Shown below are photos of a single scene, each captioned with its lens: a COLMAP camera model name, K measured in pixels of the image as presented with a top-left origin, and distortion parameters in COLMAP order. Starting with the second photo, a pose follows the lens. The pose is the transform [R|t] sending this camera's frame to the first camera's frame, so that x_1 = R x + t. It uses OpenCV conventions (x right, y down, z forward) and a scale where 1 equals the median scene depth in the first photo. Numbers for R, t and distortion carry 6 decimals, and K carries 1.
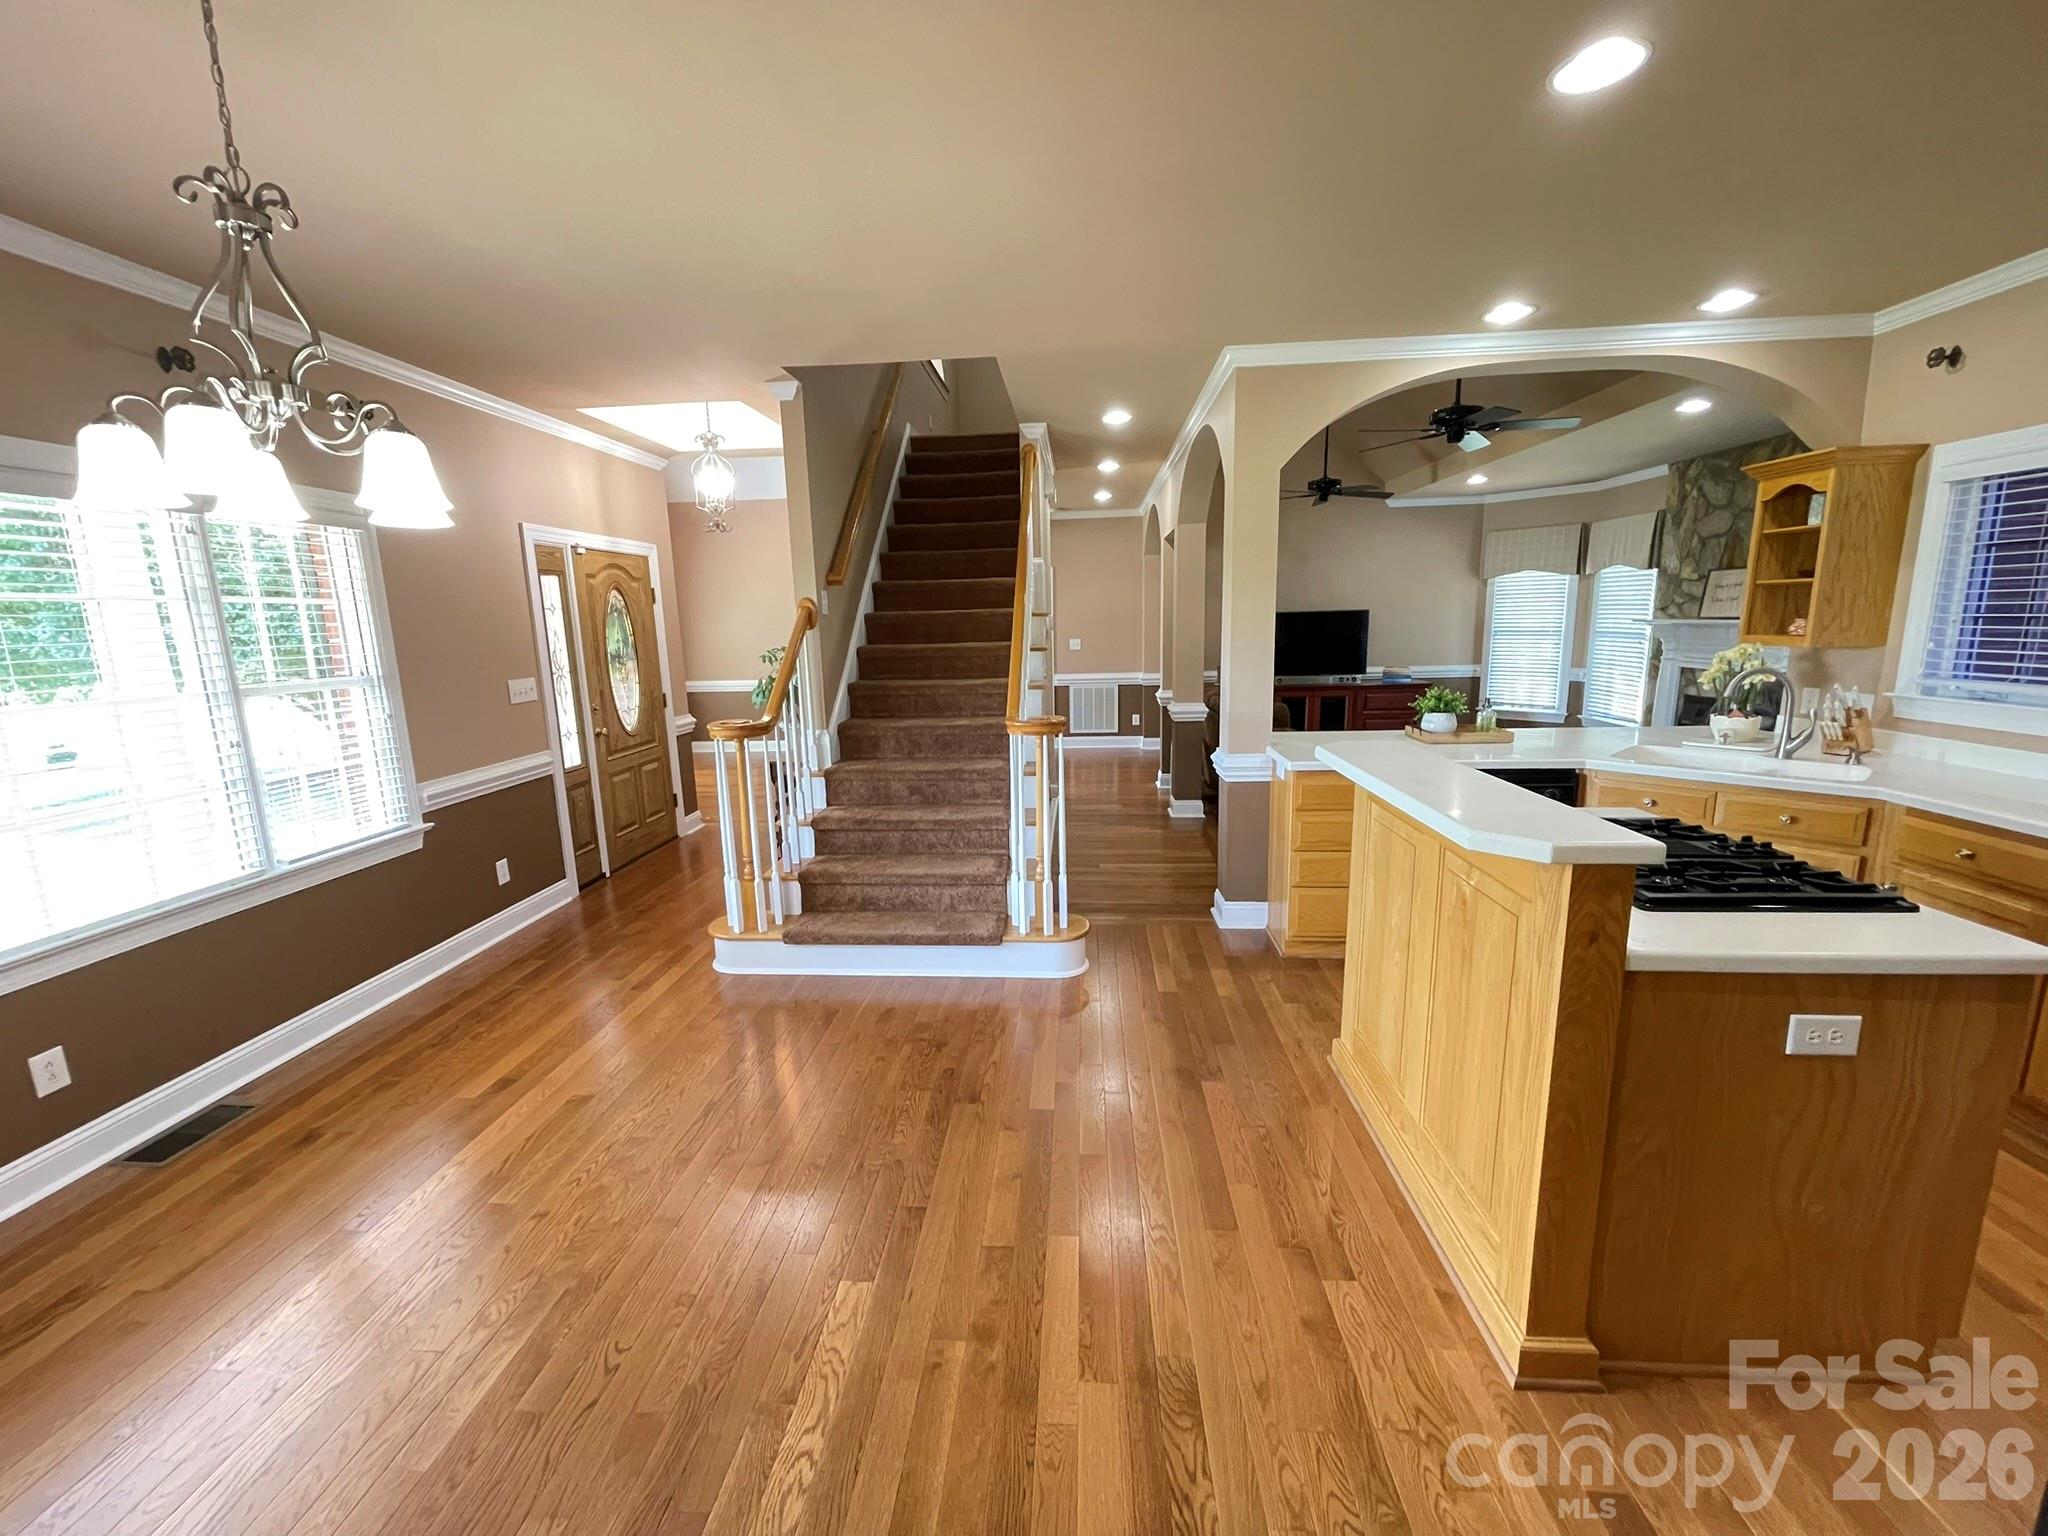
lens RADIAL K [[827.7, 0, 1010.1], [0, 827.7, 769.9], [0, 0, 1]] dist [-0.001309, 0.002371]
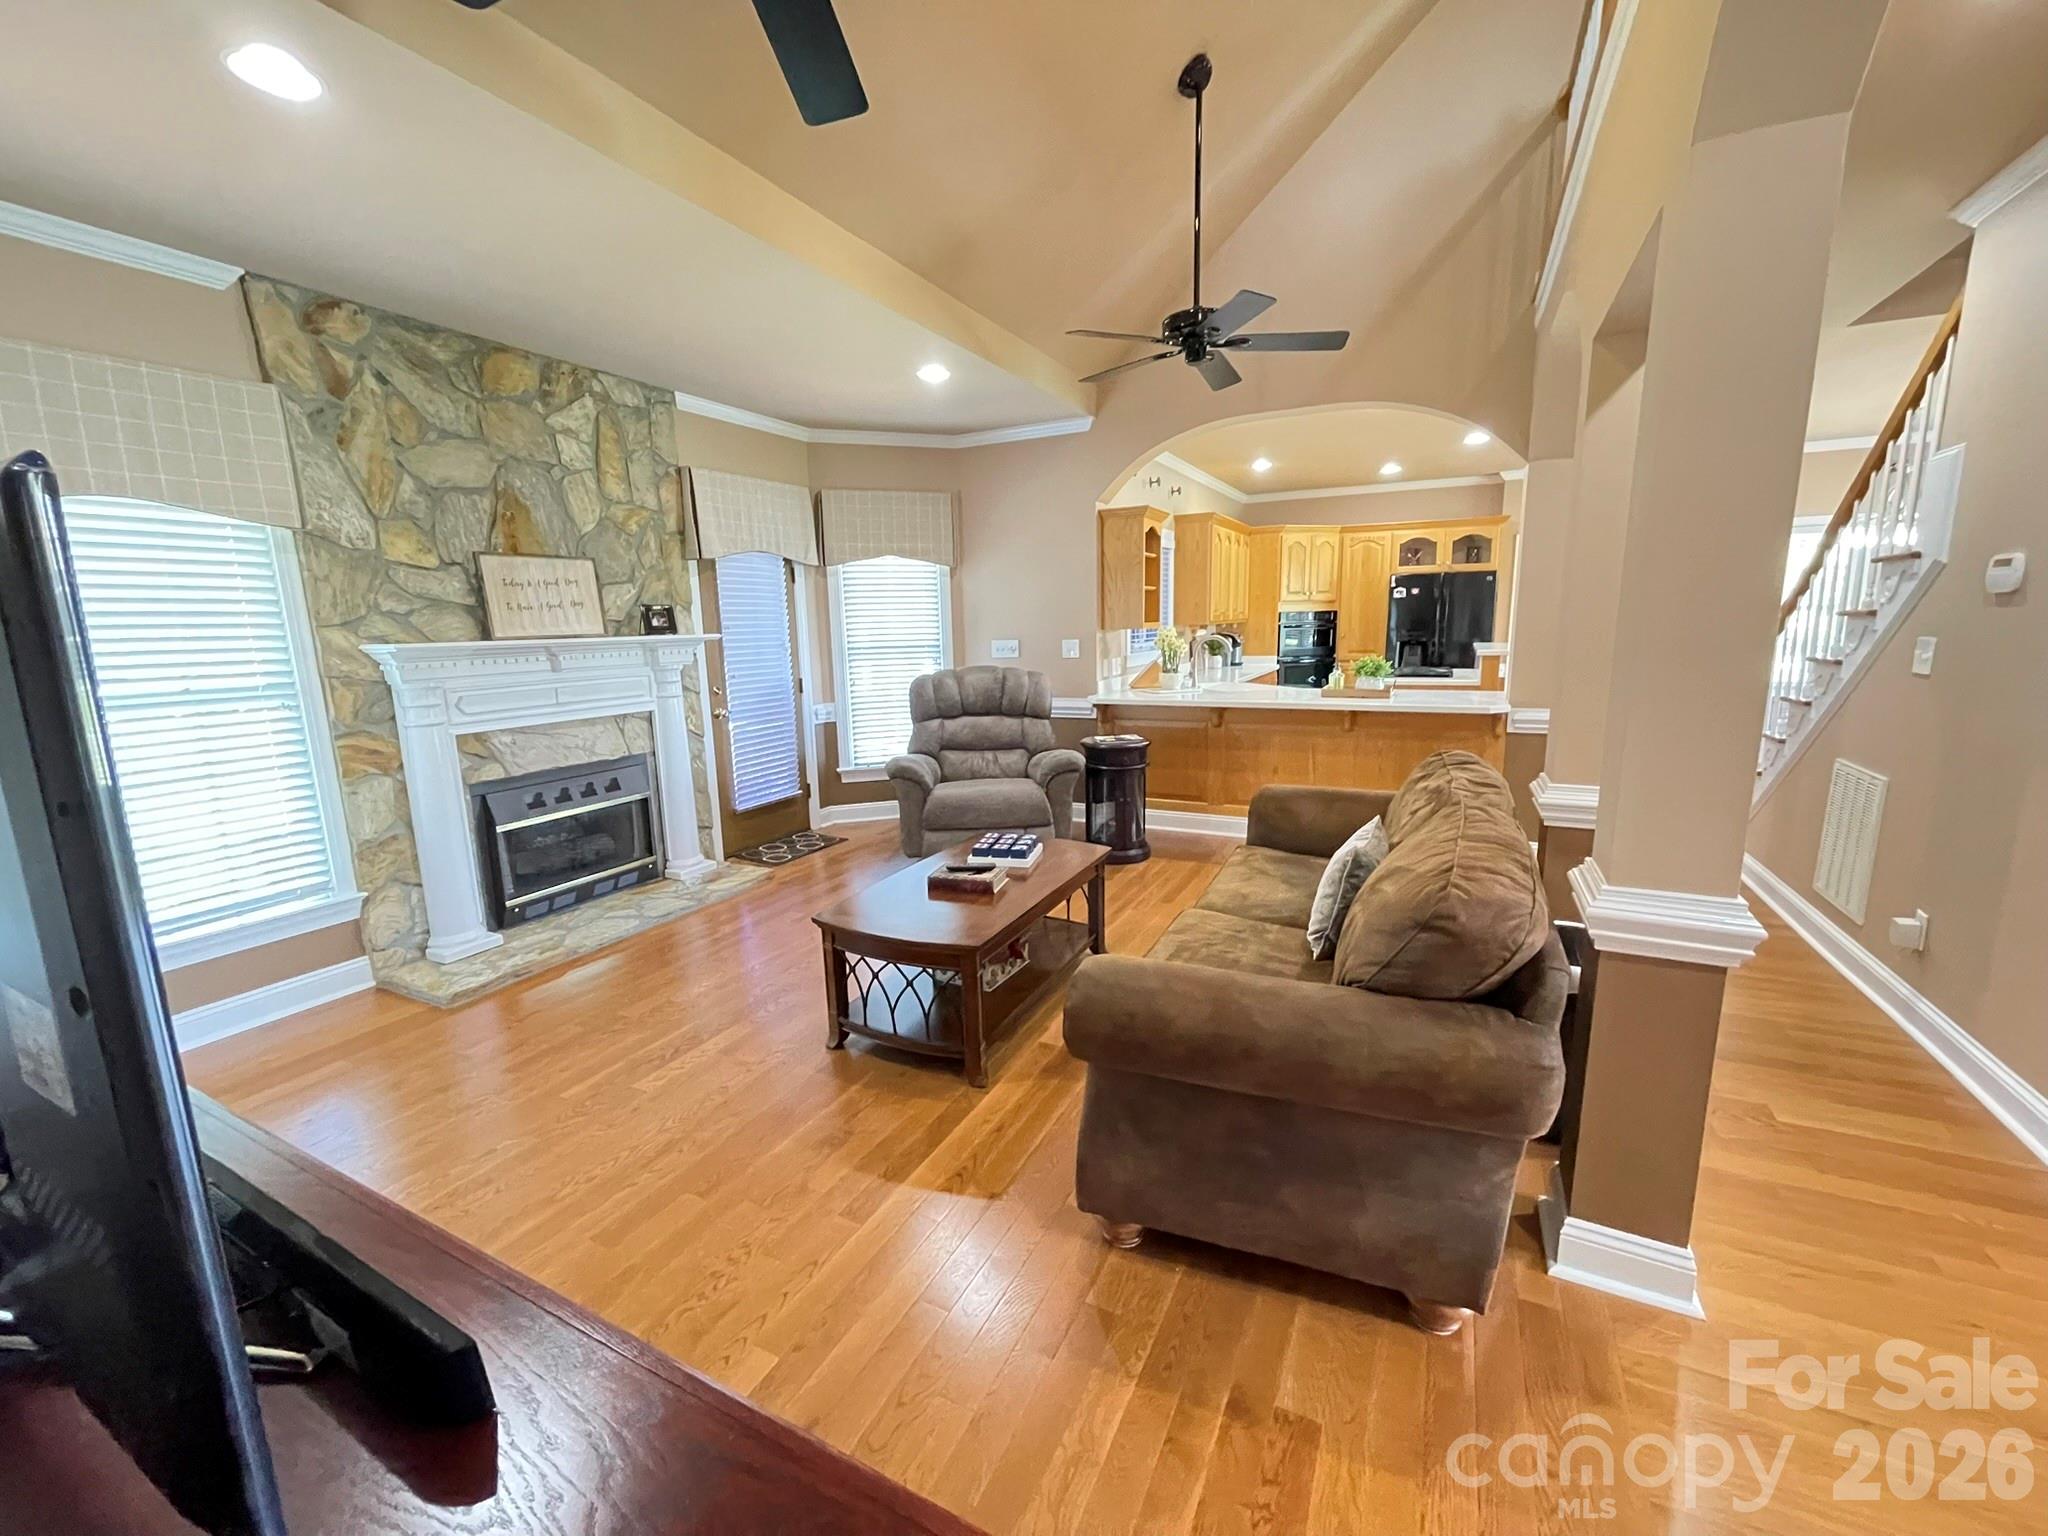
lens RADIAL K [[827.7, 0, 1011.9], [0, 827.7, 763.1], [0, 0, 1]] dist [-0.001309, 0.002371]
pose [[-0.920580, -0.019028, 0.390090, 0.294135], [0.118526, 0.938095, 0.325469, -0.238624], [-0.372135, 0.345856, -0.861336, 1.341756]]
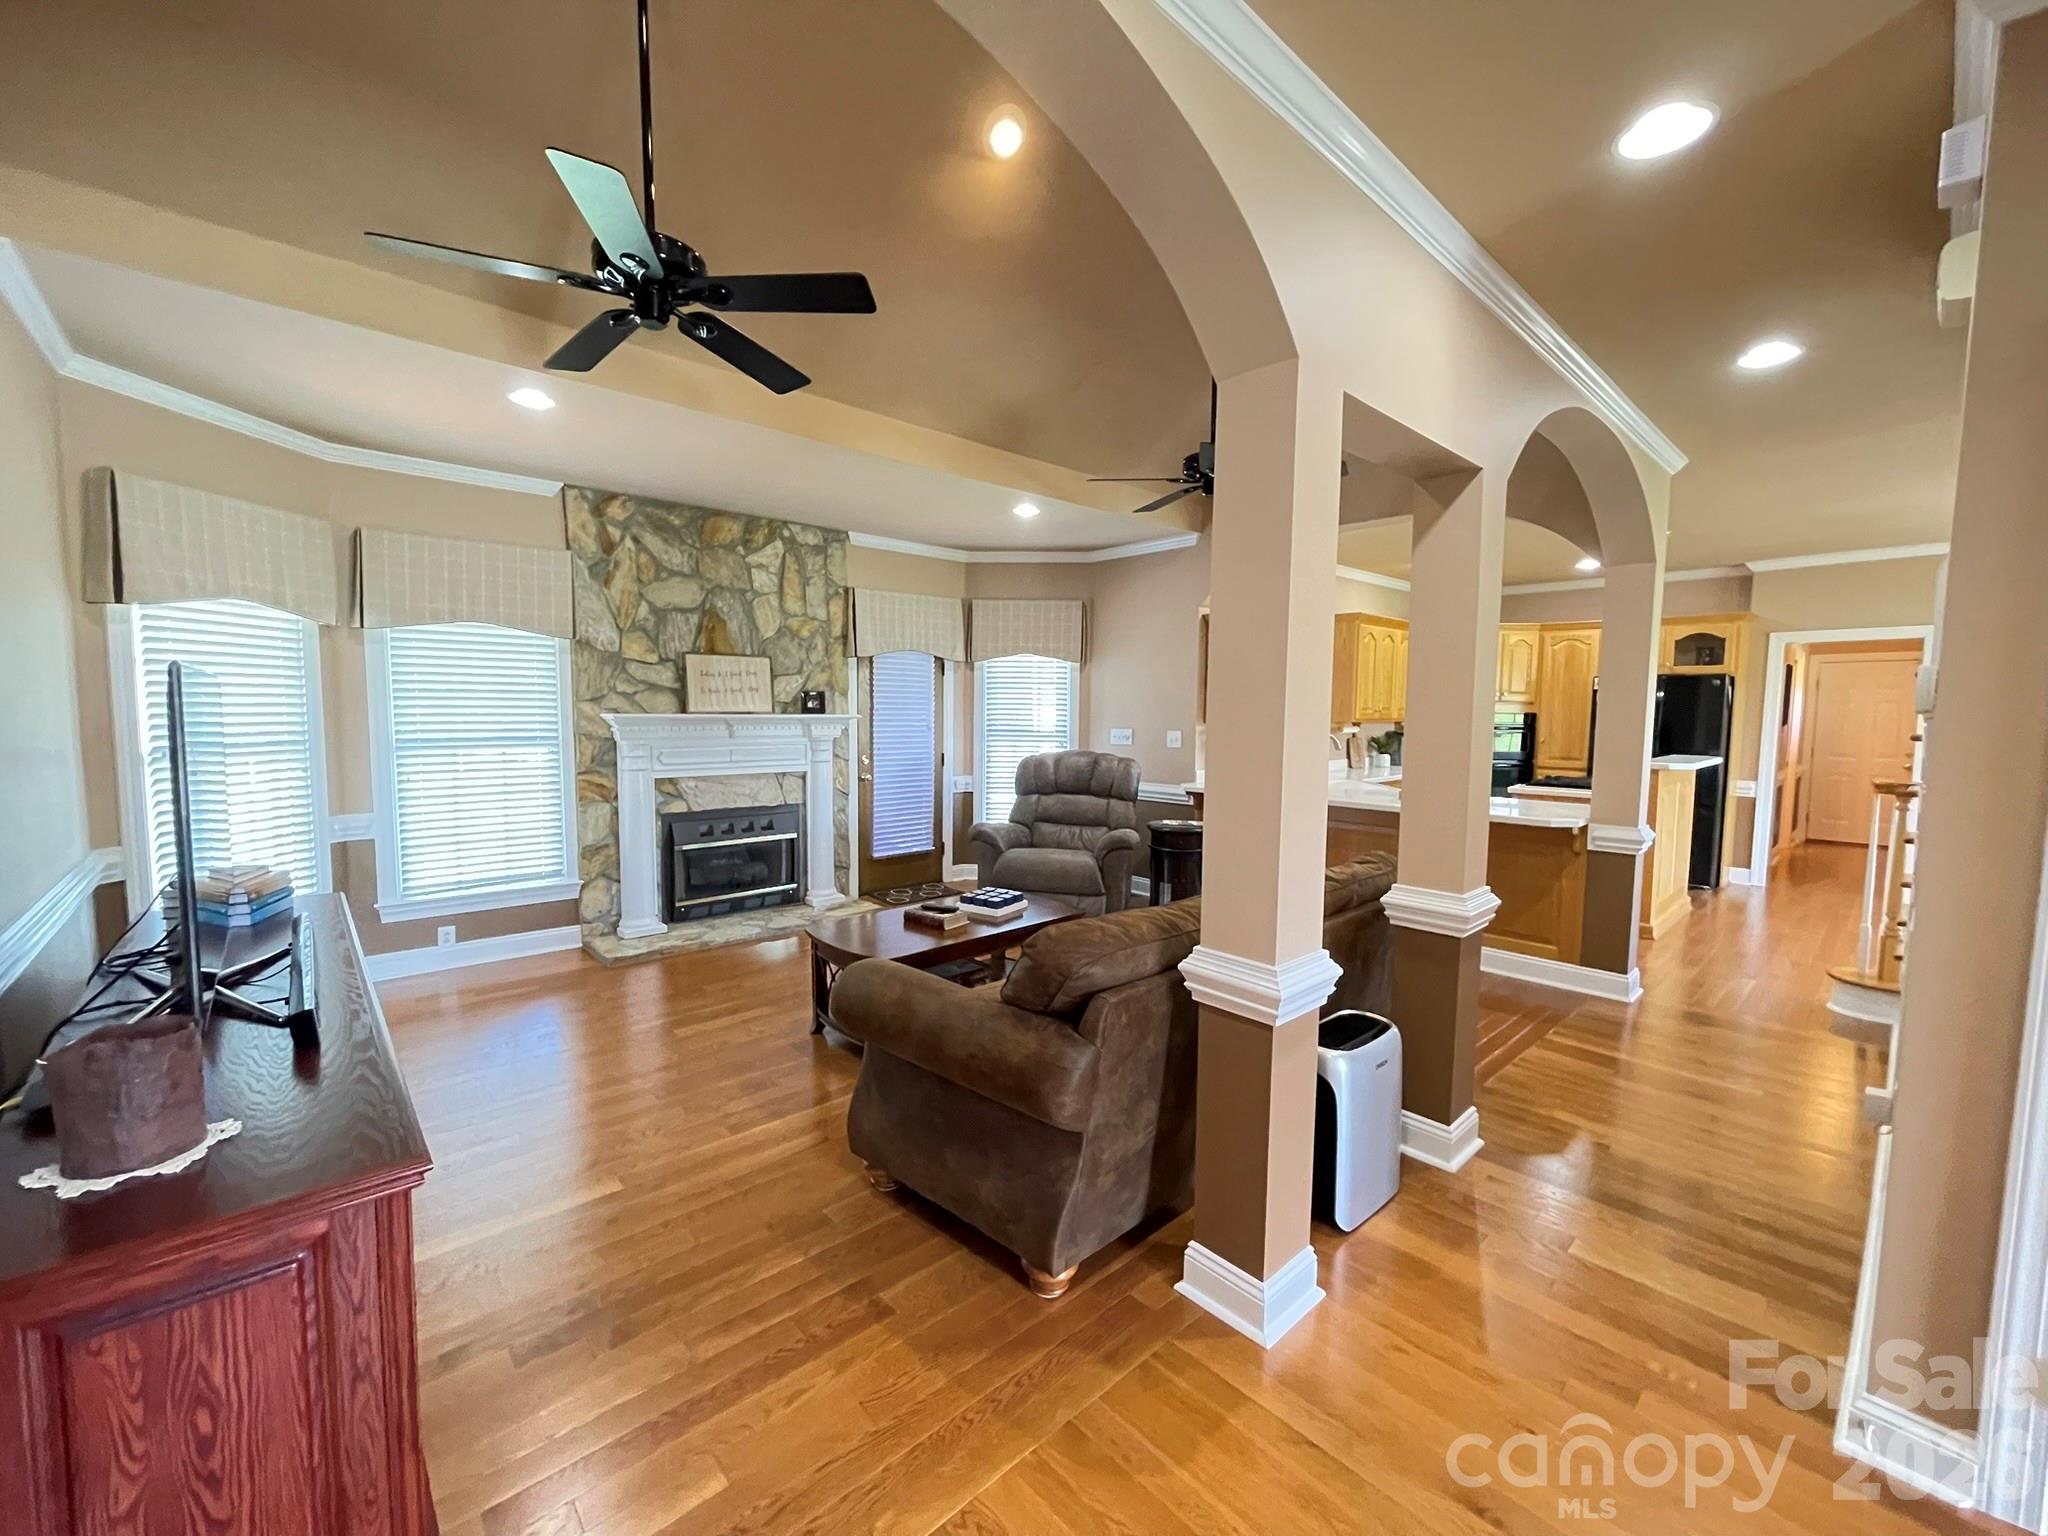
lens RADIAL K [[827.7, 0, 1022.8], [0, 827.7, 761.8], [0, 0, 1]] dist [-0.001309, 0.002371]
pose [[-0.729270, -0.026265, 0.683722, 0.072270], [0.135927, 0.973786, 0.182389, -0.231999], [-0.670589, 0.225947, -0.706582, 1.316773]]
